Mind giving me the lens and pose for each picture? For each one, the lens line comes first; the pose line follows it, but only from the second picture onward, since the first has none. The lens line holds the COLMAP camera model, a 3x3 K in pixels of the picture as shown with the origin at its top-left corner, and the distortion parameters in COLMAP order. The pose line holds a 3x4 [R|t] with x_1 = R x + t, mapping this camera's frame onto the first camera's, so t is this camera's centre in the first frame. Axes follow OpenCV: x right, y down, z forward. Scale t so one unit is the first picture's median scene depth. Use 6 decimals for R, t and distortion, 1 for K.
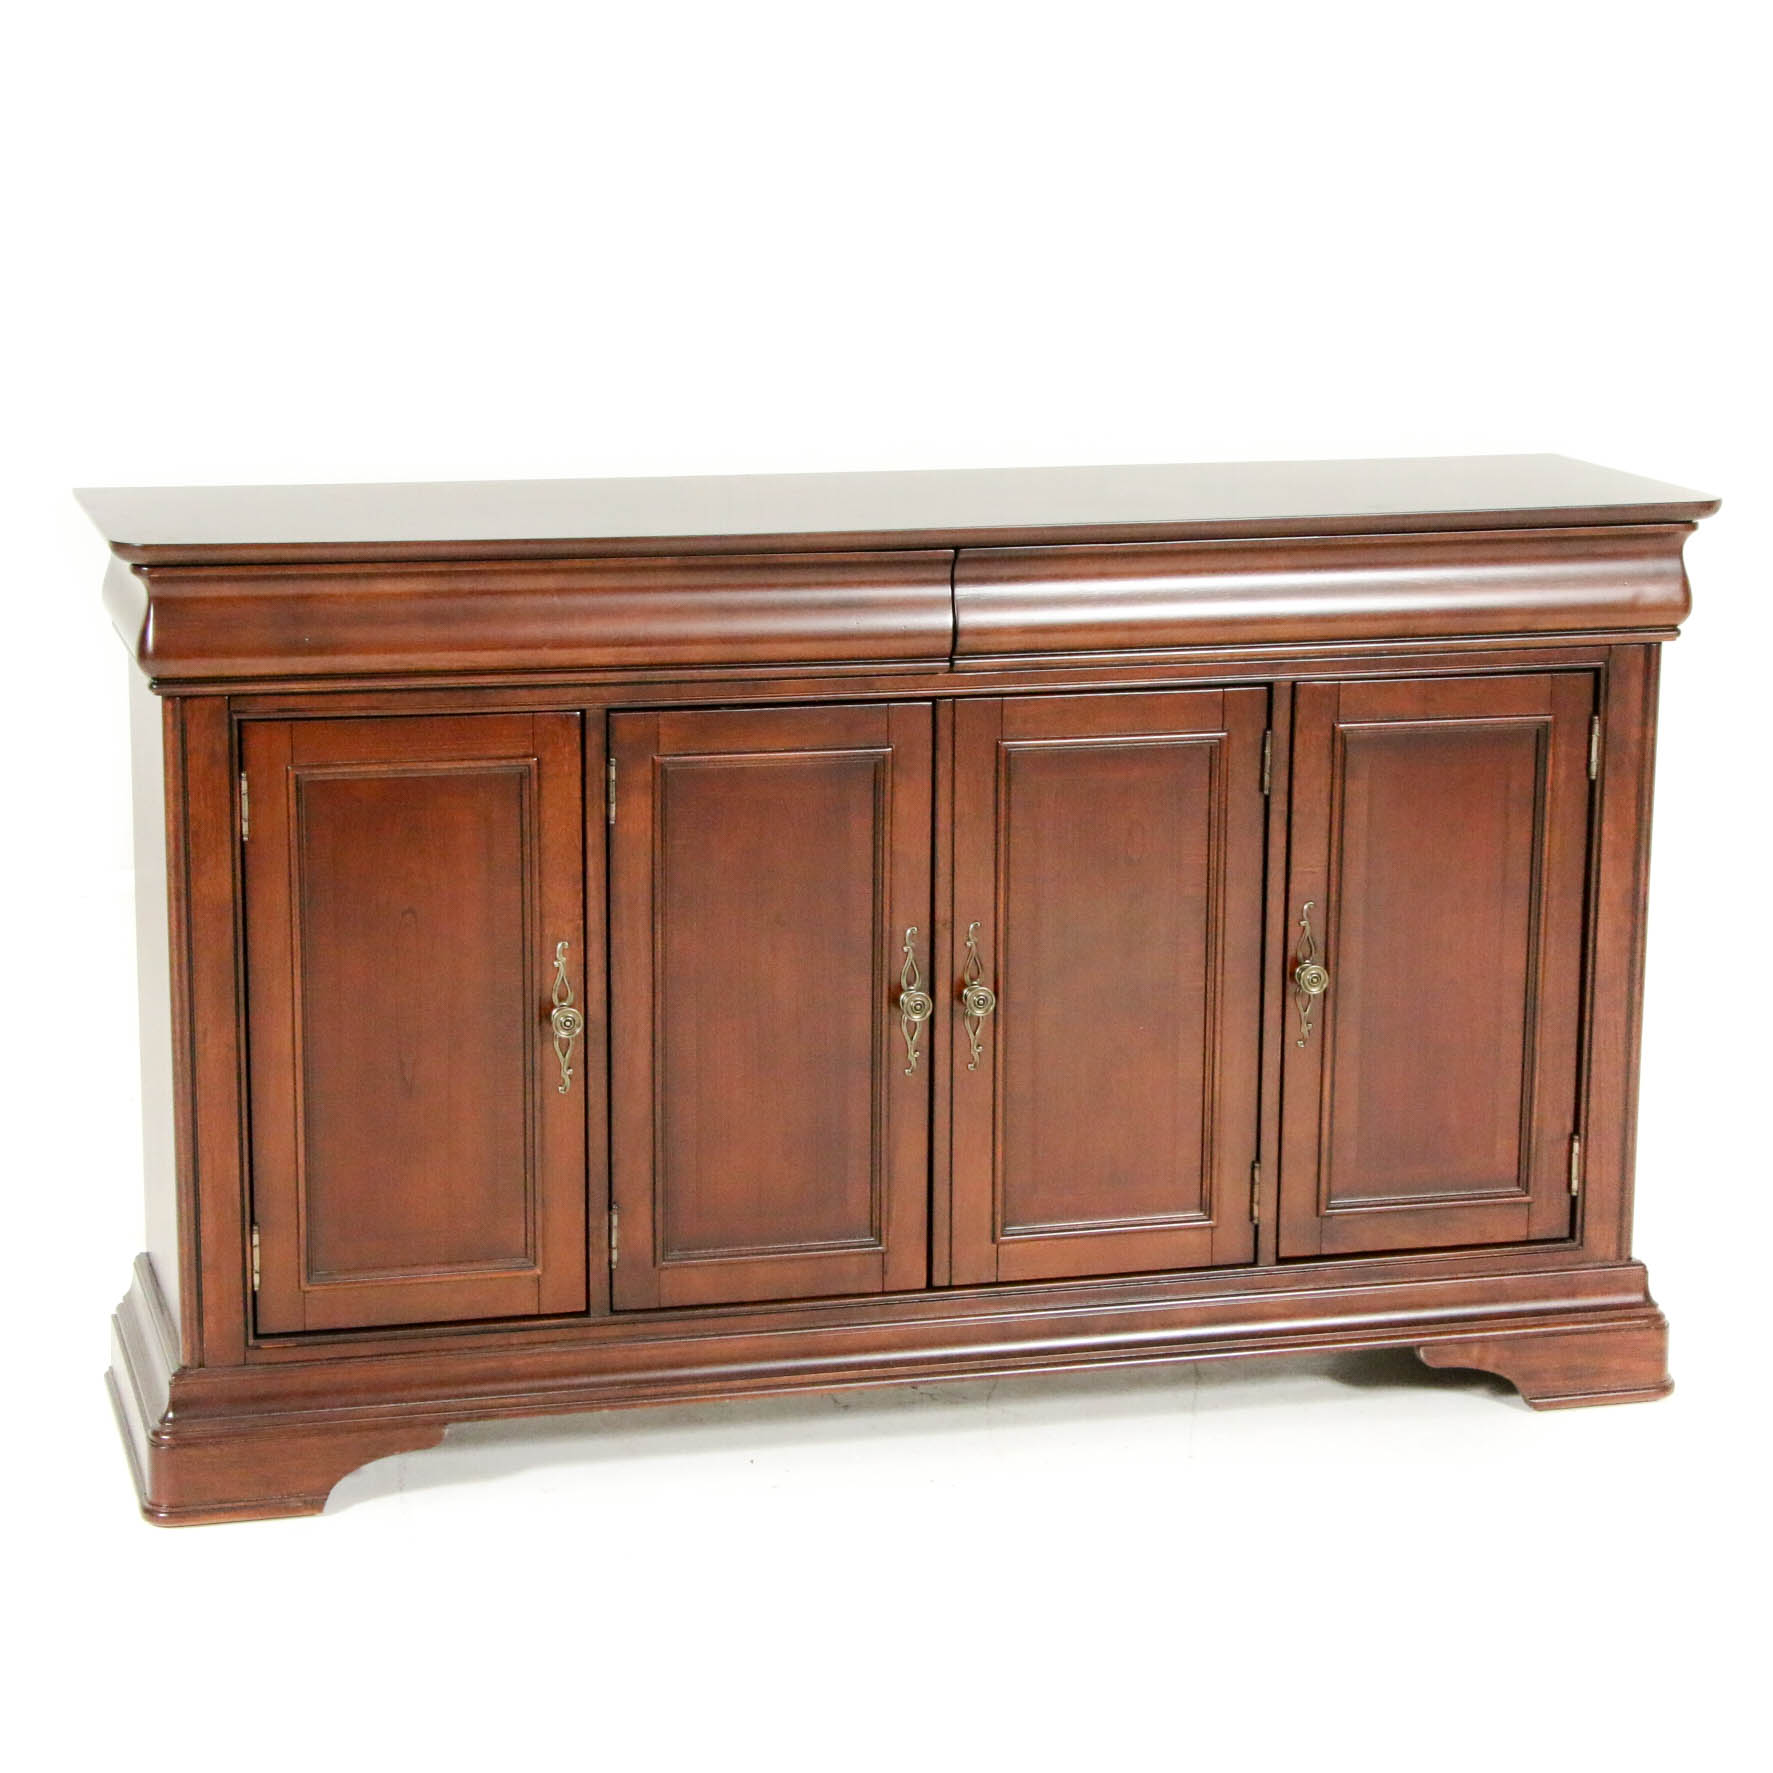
lens RADIAL K [[4059.4, 0, 892.7], [0, 4059.4, 894.1], [0, 0, 1]] dist [0.469758, 0.000000]
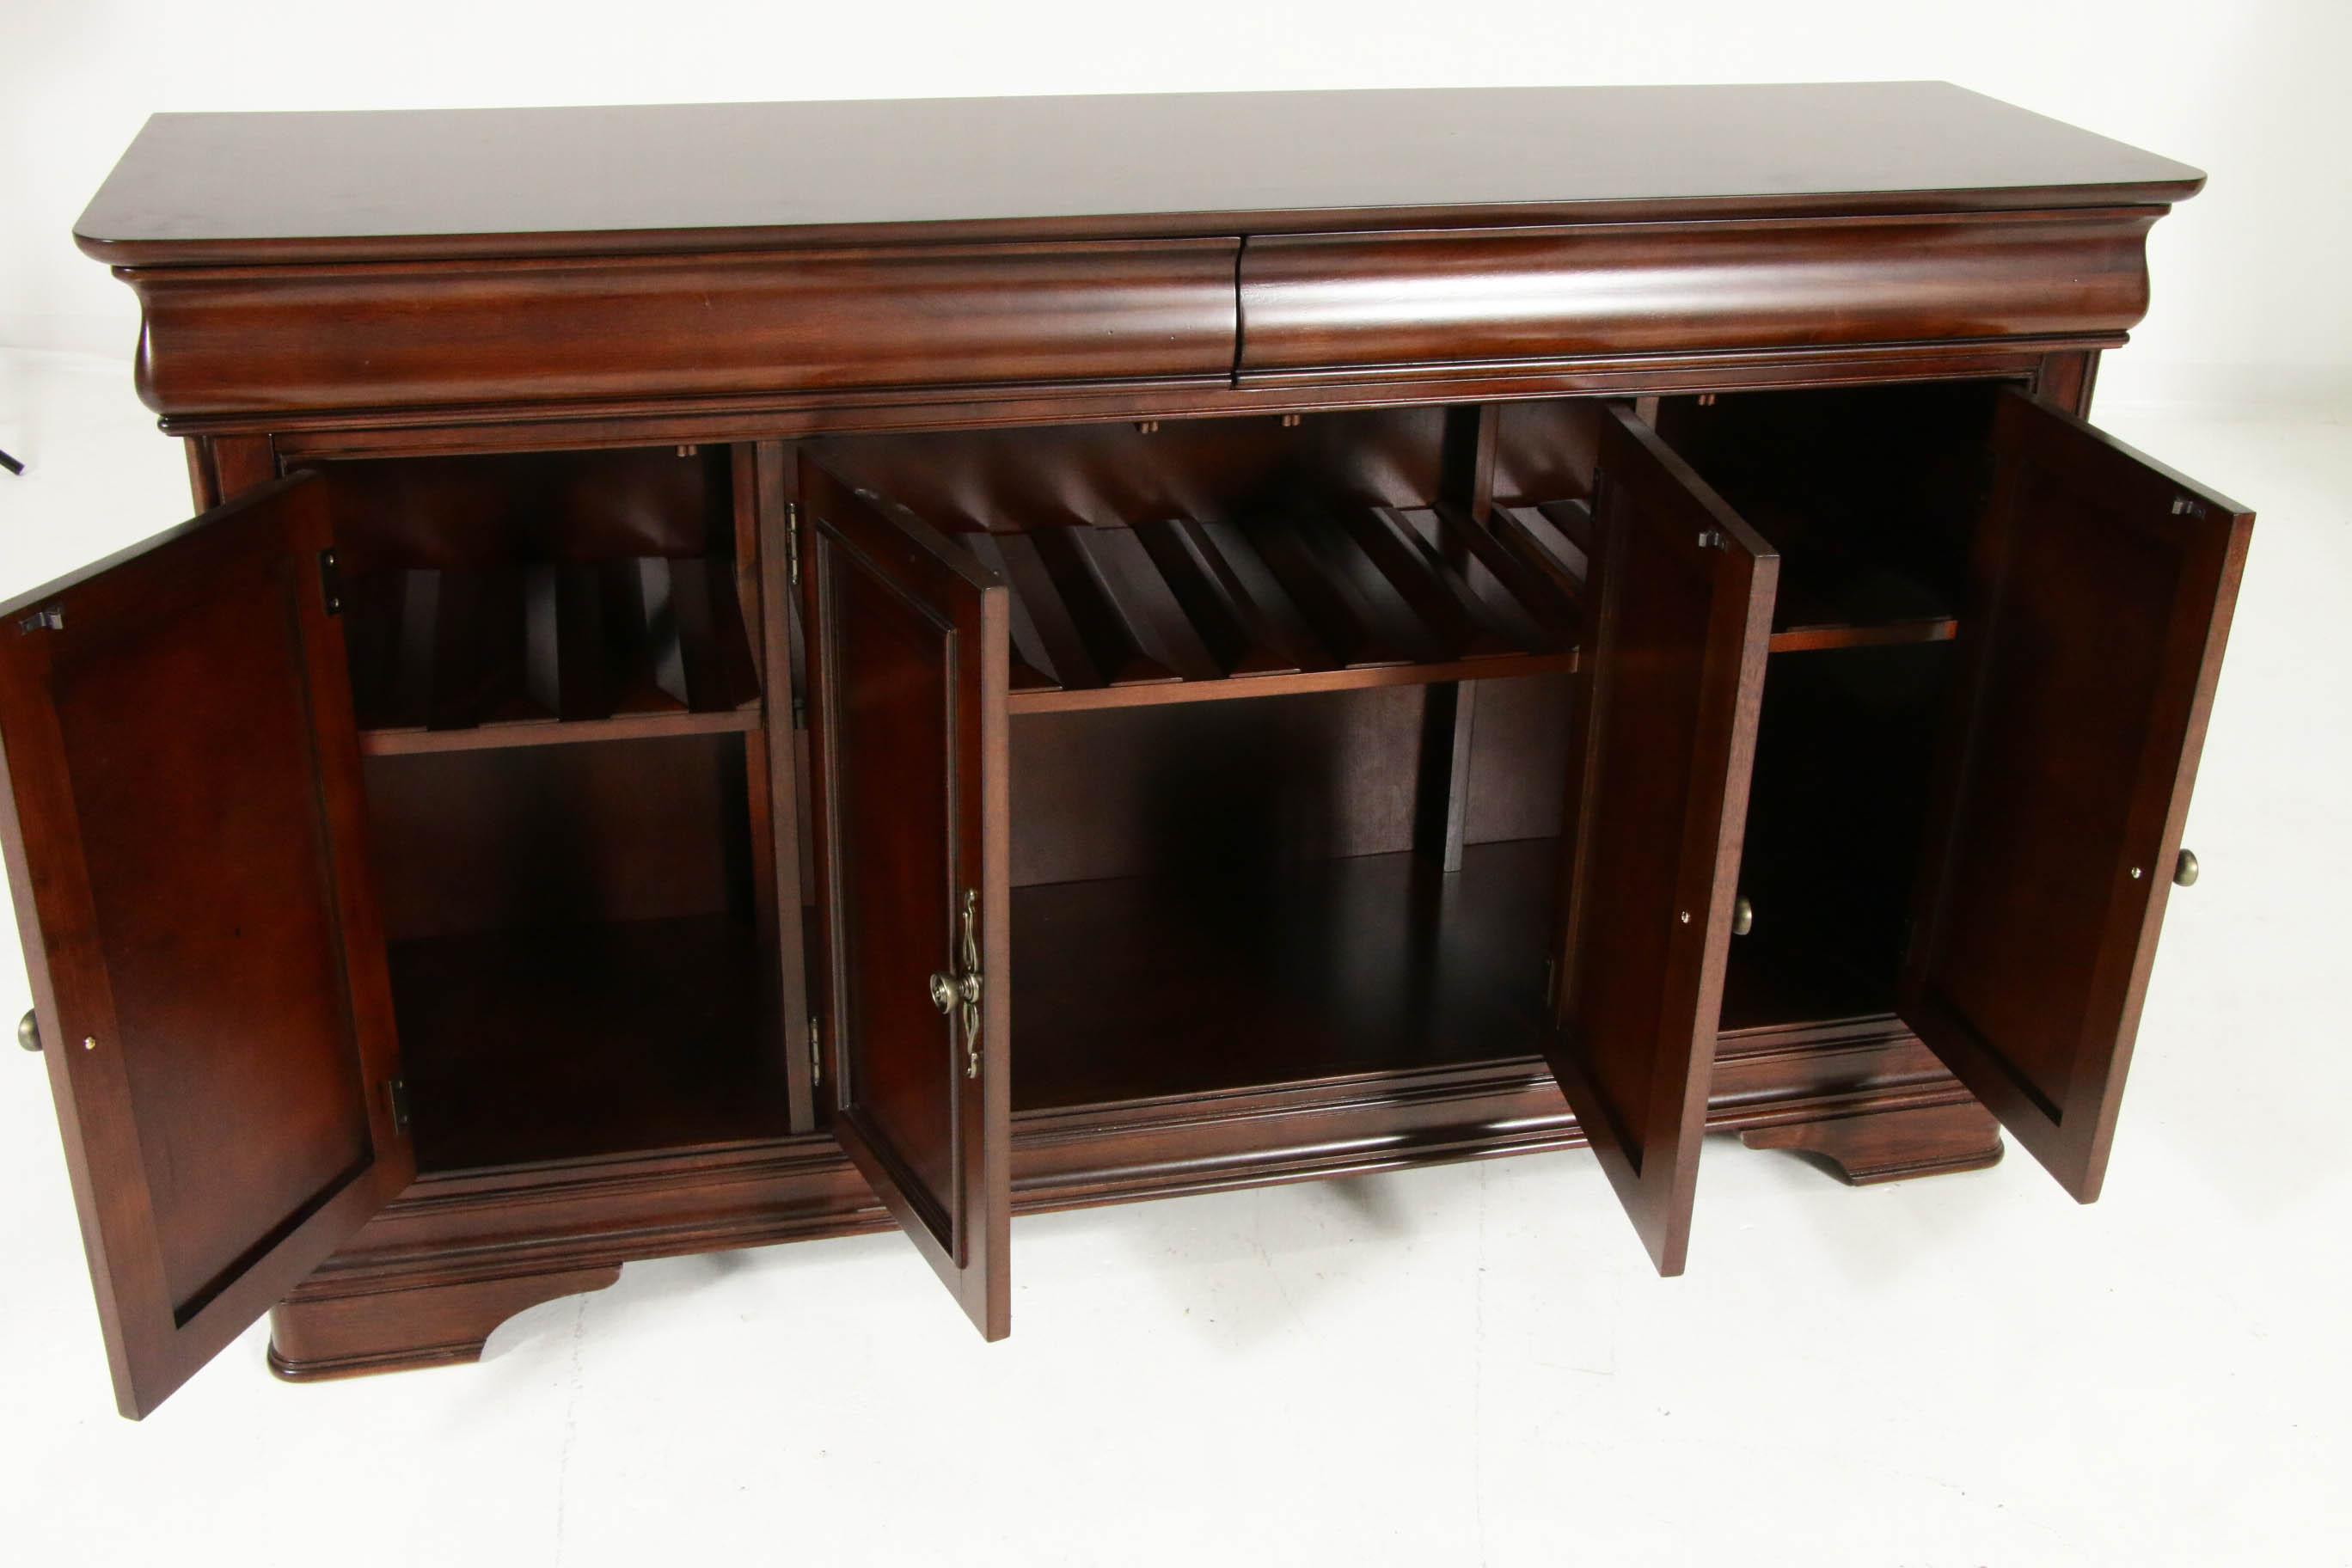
lens RADIAL K [[2468.4, 0, 1175.1], [0, 2468.4, 772.1], [0, 0, 1]] dist [0.017476, 0.000000]
pose [[0.999542, 0.025813, -0.015779, 0.012661], [-0.021679, 0.974905, 0.221563, -0.088893], [0.021102, -0.221120, 0.975018, 0.528384]]
